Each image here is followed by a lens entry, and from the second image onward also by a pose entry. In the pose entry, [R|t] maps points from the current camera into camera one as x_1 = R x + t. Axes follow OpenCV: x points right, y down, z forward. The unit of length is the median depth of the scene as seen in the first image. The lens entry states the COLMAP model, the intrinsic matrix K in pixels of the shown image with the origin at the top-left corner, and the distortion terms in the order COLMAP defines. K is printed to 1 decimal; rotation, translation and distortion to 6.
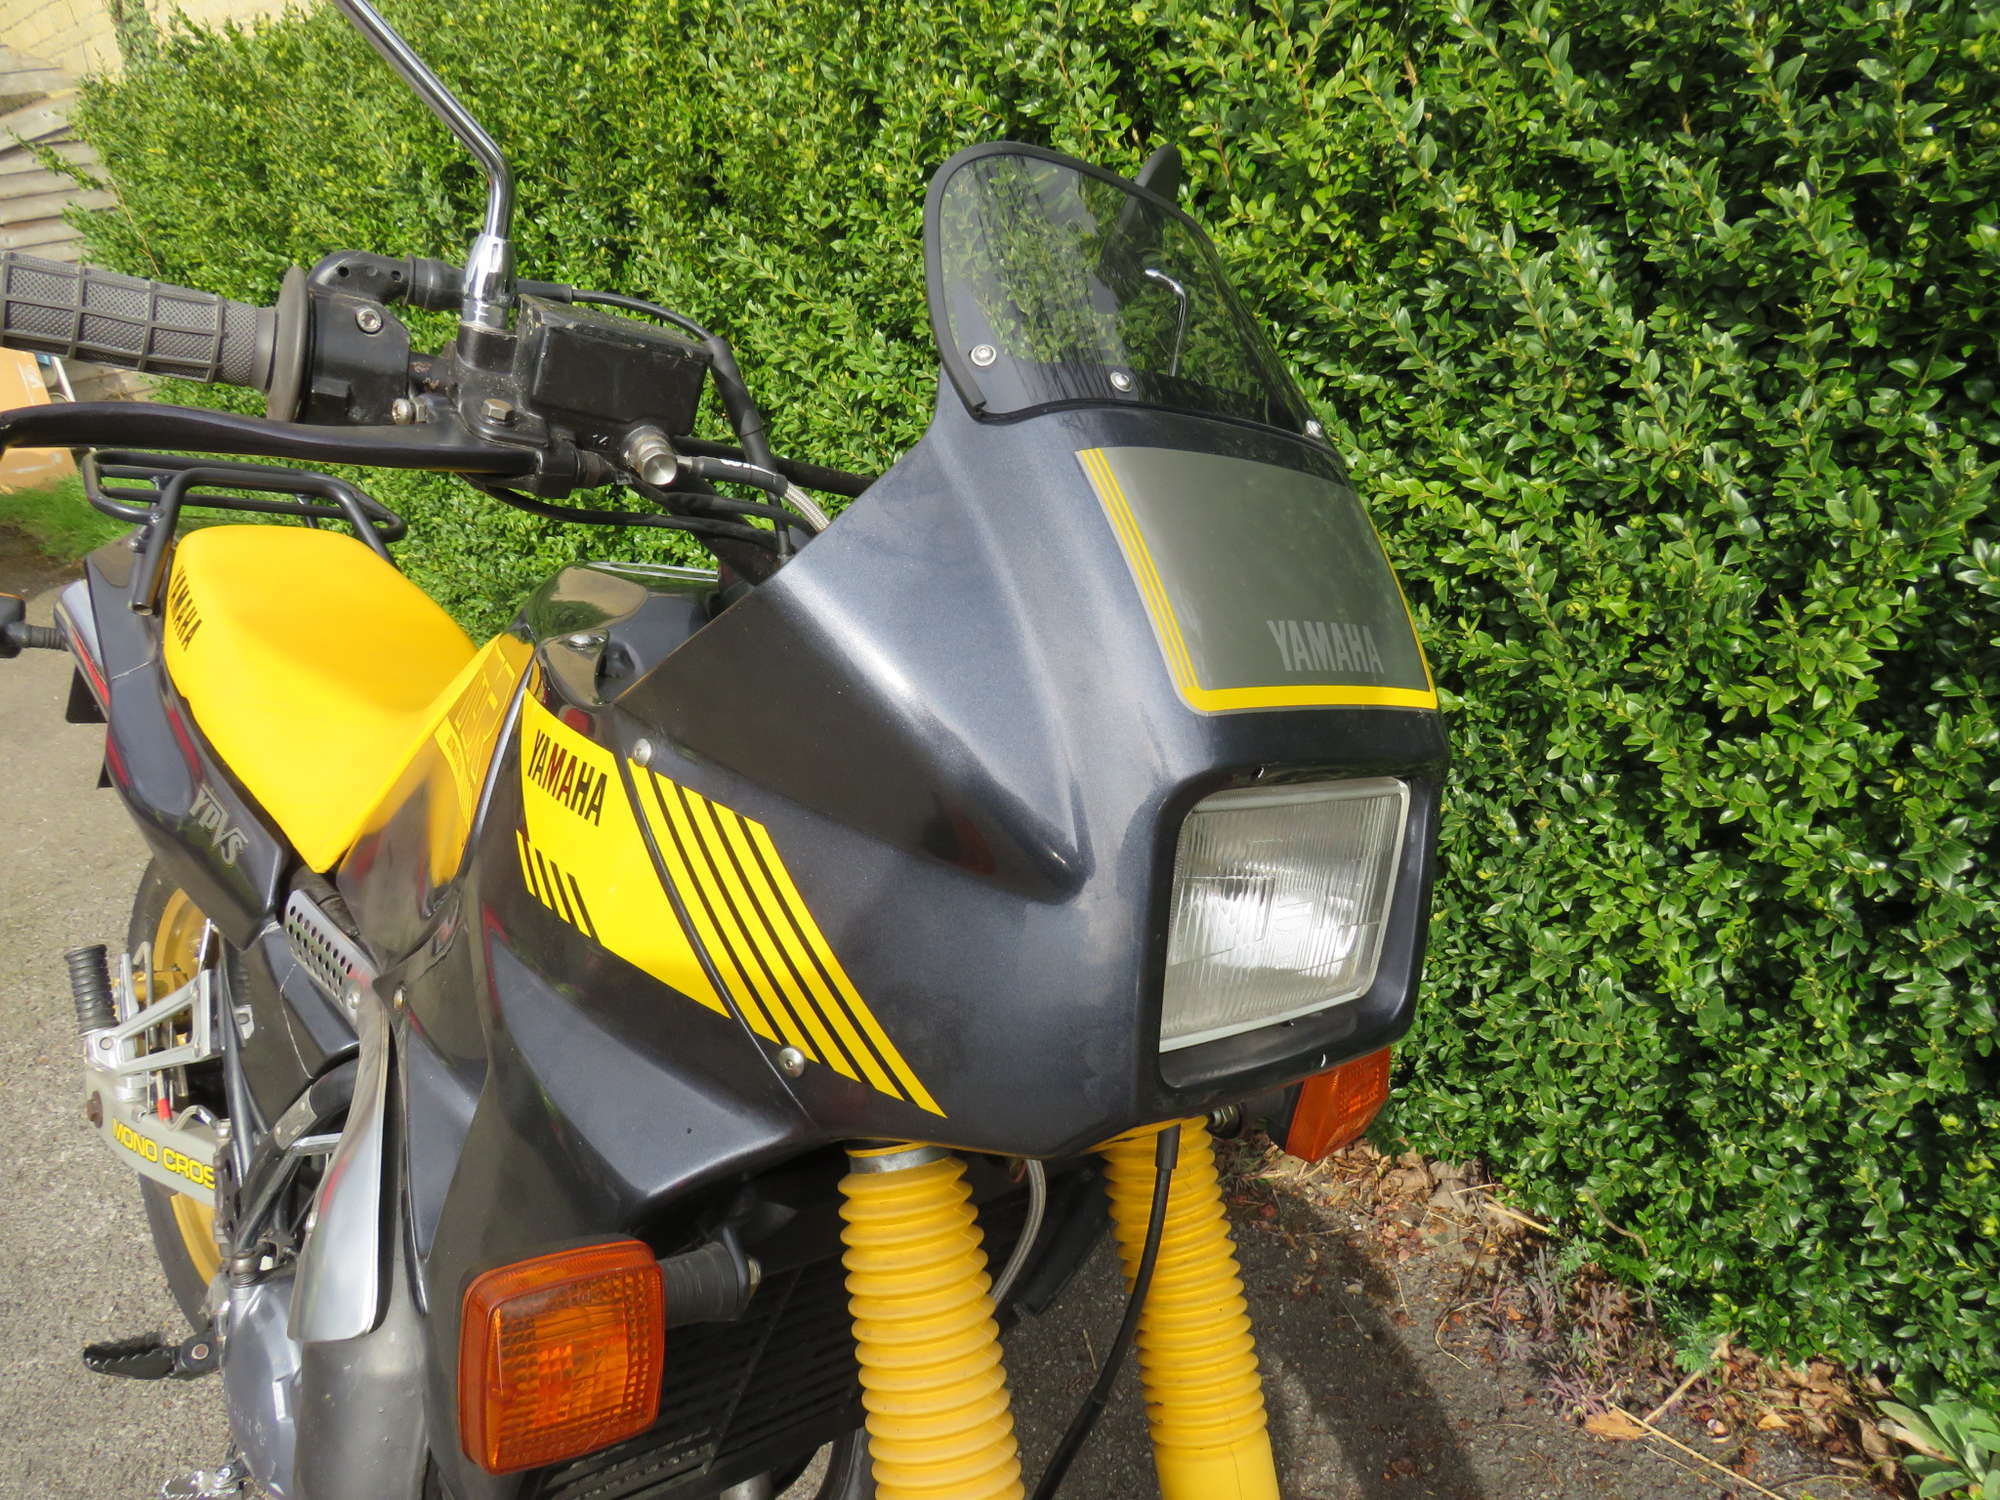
lens RADIAL K [[1406.6, 0, 999.5], [0, 1406.6, 751.2], [0, 0, 1]] dist [-0.026624, 0.000457]
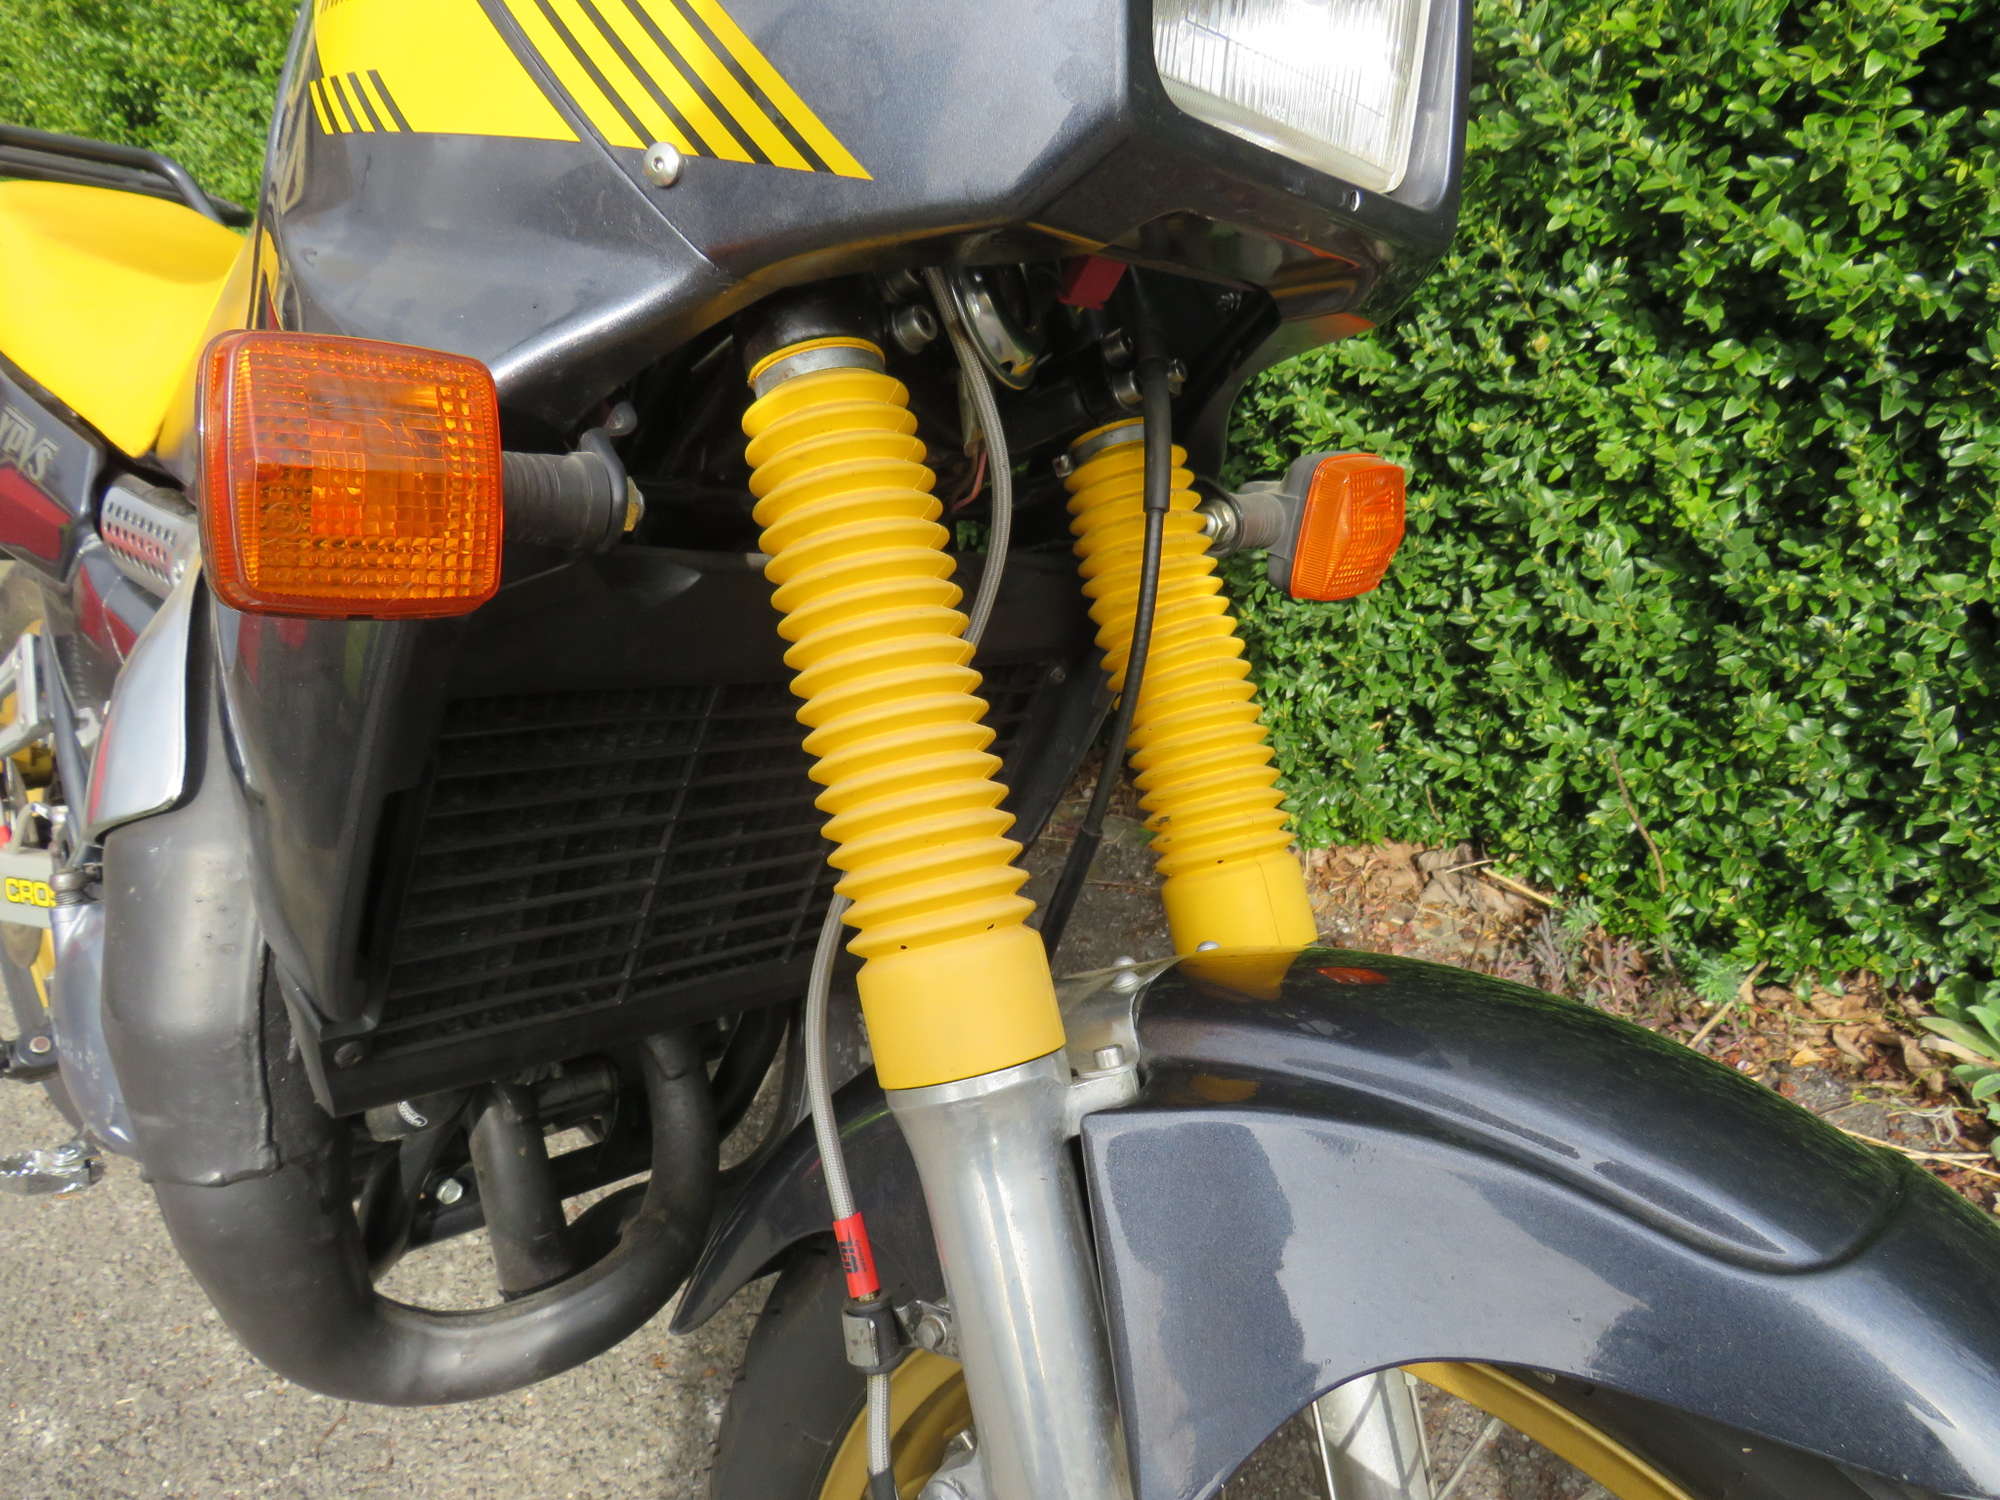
lens RADIAL K [[1406.6, 0, 1002.2], [0, 1406.6, 750.3], [0, 0, 1]] dist [-0.026624, 0.000457]
pose [[0.997260, -0.059016, 0.044603, -0.008968], [0.057551, 0.997782, 0.033443, 0.240021], [-0.046478, -0.030785, 0.998445, 0.111974]]
